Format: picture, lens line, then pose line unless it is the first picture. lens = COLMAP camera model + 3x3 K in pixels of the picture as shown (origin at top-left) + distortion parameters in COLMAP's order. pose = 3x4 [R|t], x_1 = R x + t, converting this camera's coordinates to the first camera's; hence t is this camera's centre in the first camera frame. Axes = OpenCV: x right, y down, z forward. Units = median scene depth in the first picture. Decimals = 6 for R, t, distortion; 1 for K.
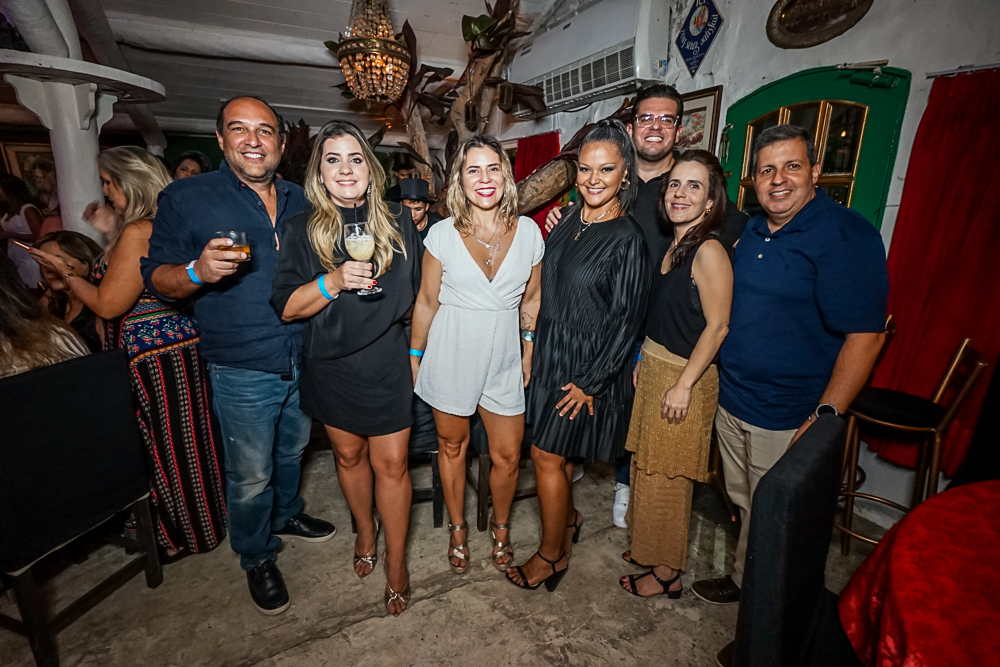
lens RADIAL K [[490.8, 0, 501.7], [0, 490.8, 326.6], [0, 0, 1]] dist [-0.002367, 0.002410]
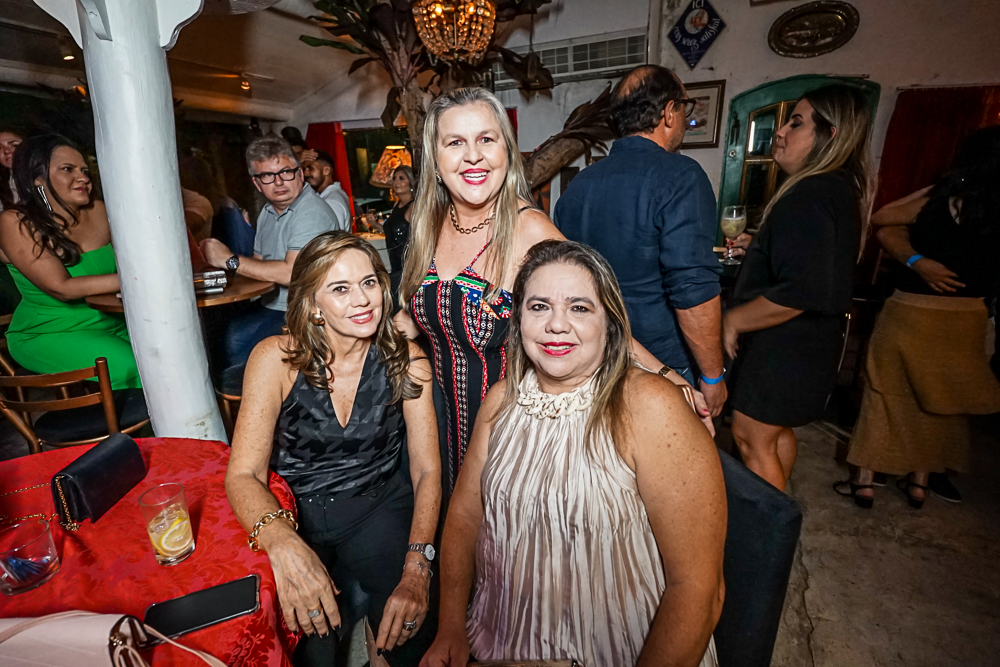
lens RADIAL K [[466.7, 0, 497.9], [0, 466.7, 327.5], [0, 0, 1]] dist [-0.004745, 0.000148]
pose [[0.809665, -0.189376, 0.555499, -0.634238], [0.166320, 0.981745, 0.092269, -0.070041], [-0.562832, 0.017684, 0.826382, 0.302121]]
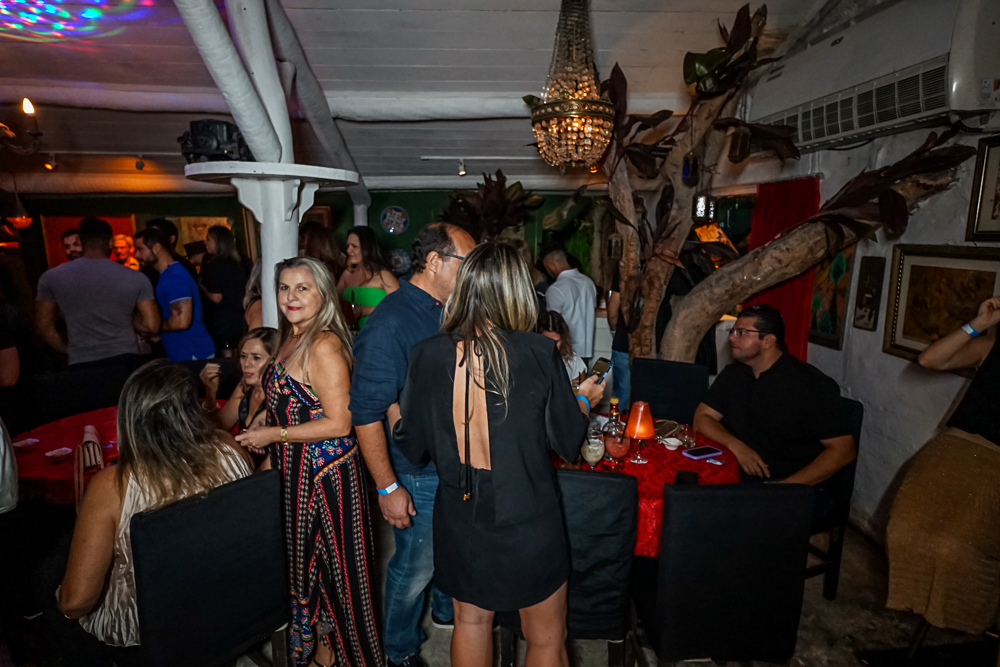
lens RADIAL K [[580.7, 0, 492.7], [0, 580.7, 322.5], [0, 0, 1]] dist [0.008710, -0.002504]
pose [[0.921004, 0.048549, -0.386517, 0.017534], [-0.080114, 0.994600, -0.065971, -0.102328], [0.381227, 0.091725, 0.919920, 0.045649]]
